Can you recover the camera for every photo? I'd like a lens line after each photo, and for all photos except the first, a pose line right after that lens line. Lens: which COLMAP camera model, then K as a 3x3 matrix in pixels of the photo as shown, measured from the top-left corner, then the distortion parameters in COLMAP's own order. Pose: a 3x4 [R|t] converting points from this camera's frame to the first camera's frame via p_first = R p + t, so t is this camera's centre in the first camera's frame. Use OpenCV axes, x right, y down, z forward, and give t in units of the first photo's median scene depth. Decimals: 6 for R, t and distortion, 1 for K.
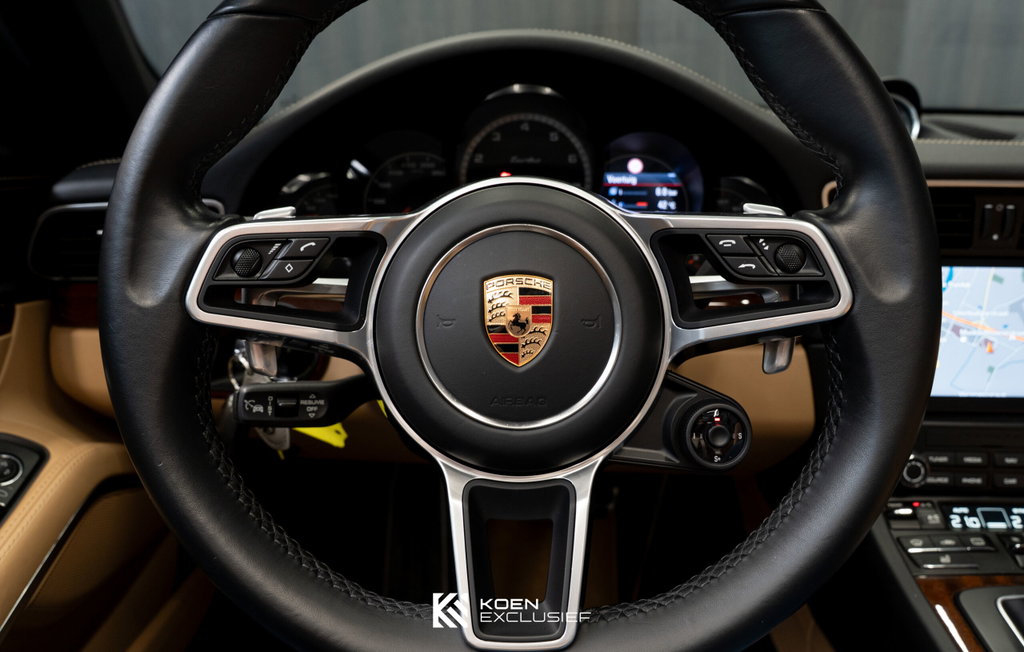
lens RADIAL K [[788.3, 0, 503.7], [0, 788.3, 371.1], [0, 0, 1]] dist [-0.010043, -0.013376]
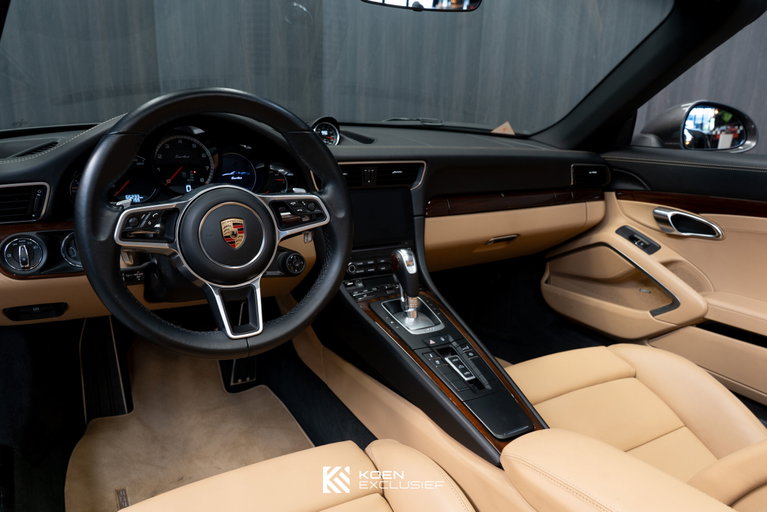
lens RADIAL K [[597.5, 0, 379.6], [0, 597.5, 254.5], [0, 0, 1]] dist [-0.004791, 0.002035]
pose [[0.859556, -0.112031, 0.498610, -0.596162], [0.103110, 0.993629, 0.045503, -0.026838], [-0.500531, 0.012299, 0.865631, -1.179637]]
